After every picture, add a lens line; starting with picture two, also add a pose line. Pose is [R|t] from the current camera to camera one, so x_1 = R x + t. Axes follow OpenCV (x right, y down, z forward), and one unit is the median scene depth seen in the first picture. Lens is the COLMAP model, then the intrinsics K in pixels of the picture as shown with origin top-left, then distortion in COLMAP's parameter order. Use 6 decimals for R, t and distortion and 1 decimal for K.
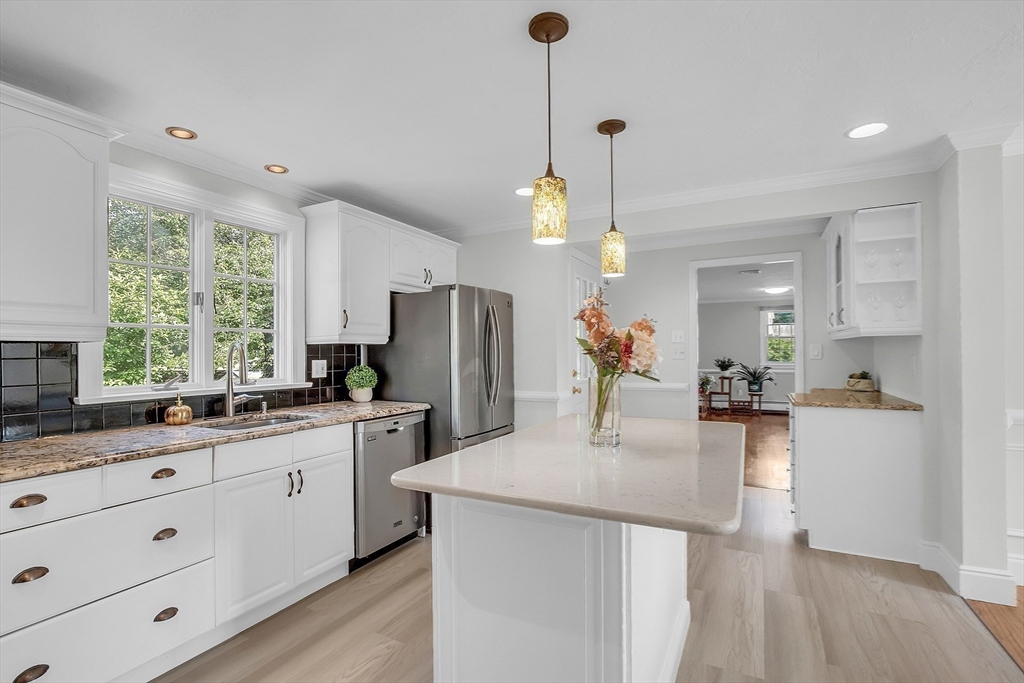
lens RADIAL K [[473.9, 0, 502.0], [0, 473.9, 350.6], [0, 0, 1]] dist [-0.015082, -0.000296]
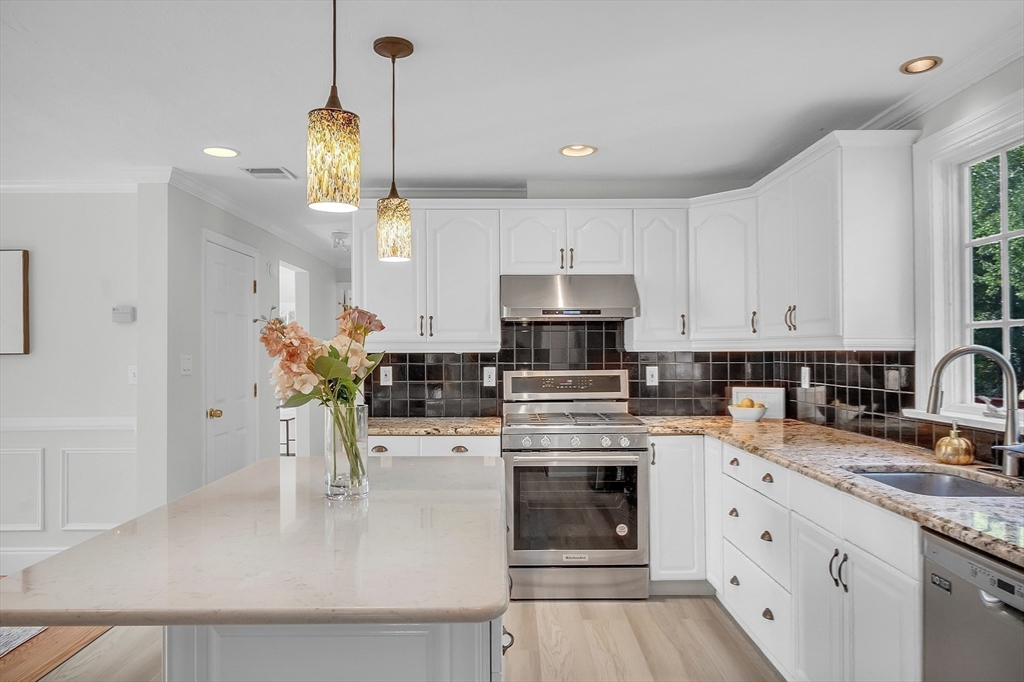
lens RADIAL K [[666.7, 0, 511.5], [0, 666.7, 349.8], [0, 0, 1]] dist [-0.021563, 0.019190]
pose [[-0.876277, 0.008892, -0.481726, 0.339827], [0.013373, 0.999893, -0.005869, -0.015451], [0.481622, -0.011585, -0.876302, 1.407825]]
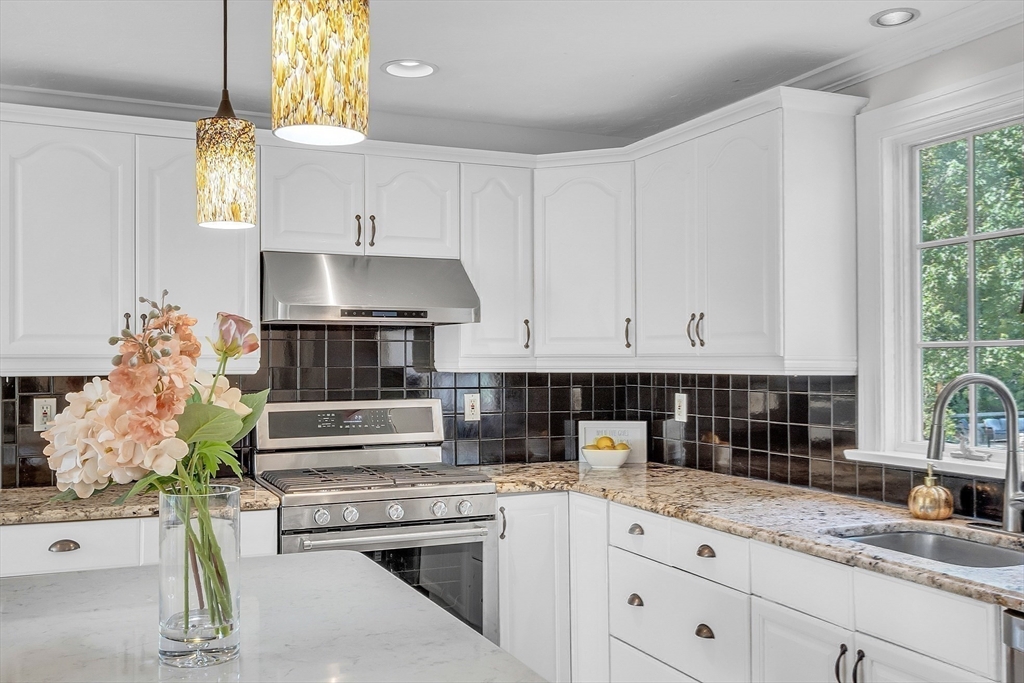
lens RADIAL K [[956.5, 0, 509.9], [0, 956.5, 356.7], [0, 0, 1]] dist [-0.001965, 0.000000]
pose [[-0.612455, 0.005463, -0.790487, 0.486477], [0.010273, 0.999947, -0.001049, -0.038641], [0.790439, -0.008763, -0.612479, 1.184428]]
